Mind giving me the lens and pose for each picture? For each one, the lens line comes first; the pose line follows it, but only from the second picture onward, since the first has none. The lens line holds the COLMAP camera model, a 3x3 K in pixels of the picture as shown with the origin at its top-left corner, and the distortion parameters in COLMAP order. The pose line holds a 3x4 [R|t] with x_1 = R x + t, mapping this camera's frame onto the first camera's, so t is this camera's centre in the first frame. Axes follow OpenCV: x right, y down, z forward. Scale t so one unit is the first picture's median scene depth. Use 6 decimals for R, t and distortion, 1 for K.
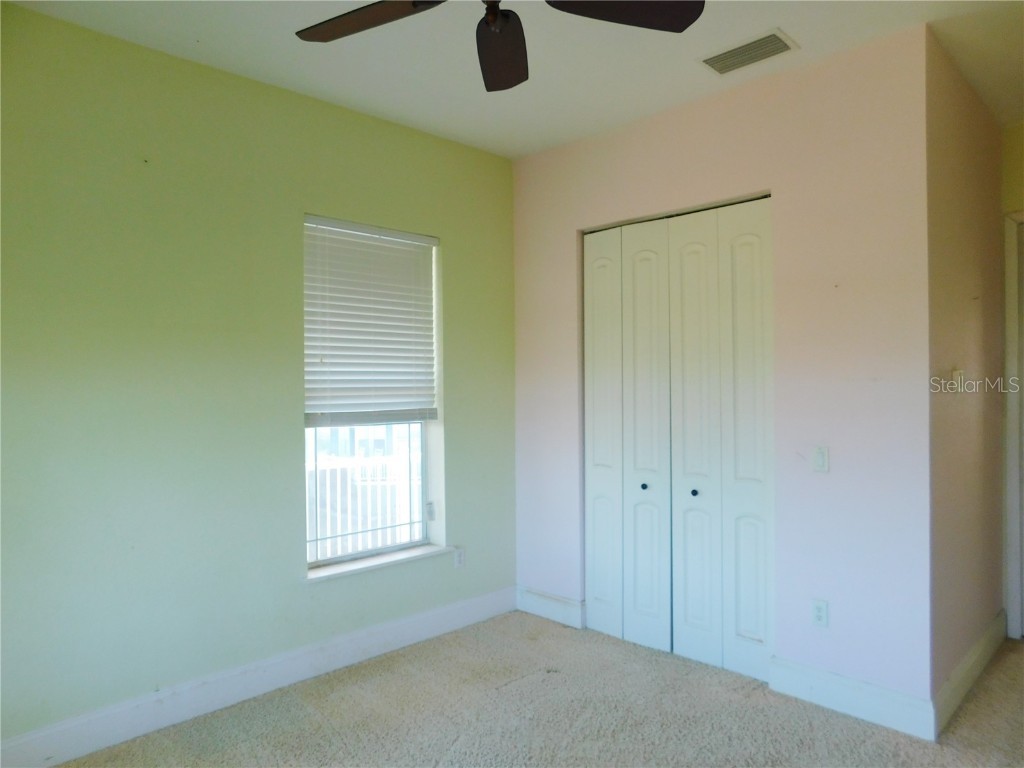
lens RADIAL K [[684.2, 0, 512.0], [0, 684.2, 384.0], [0, 0, 1]] dist [-0.064016, 0.062235]
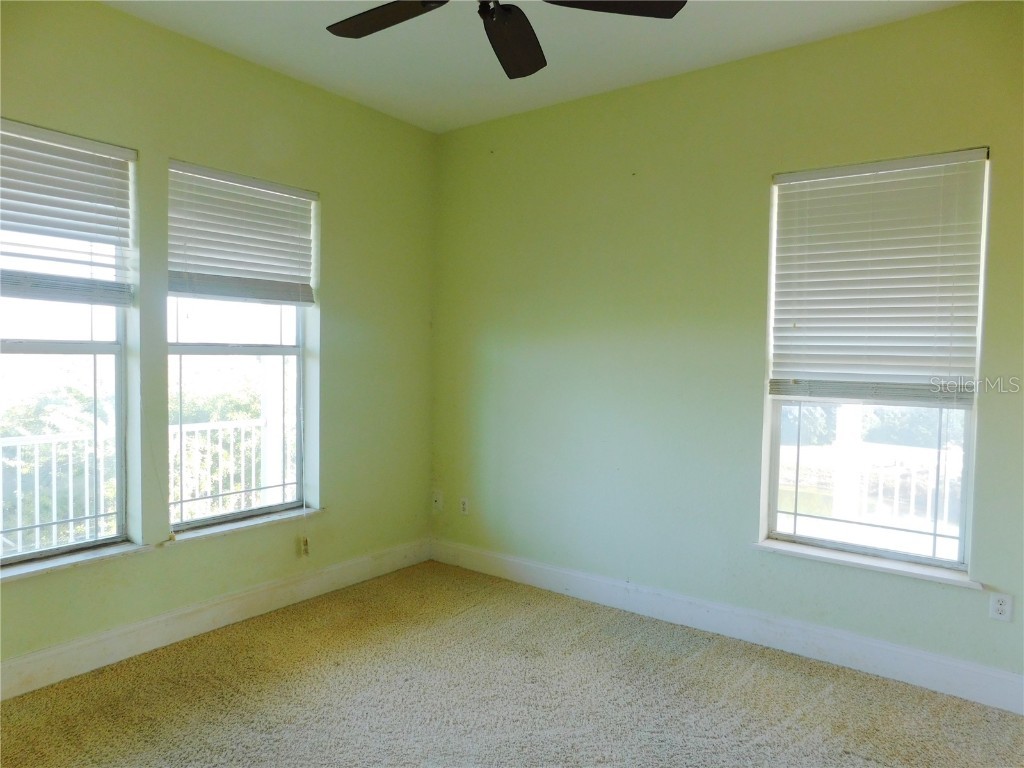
lens RADIAL K [[684.2, 0, 512.0], [0, 684.2, 384.0], [0, 0, 1]] dist [-0.064016, 0.062235]
pose [[0.153984, 0.055403, -0.986519, 0.588087], [-0.025150, 0.998323, 0.052140, 0.007932], [0.987753, 0.016782, 0.155119, 0.465051]]
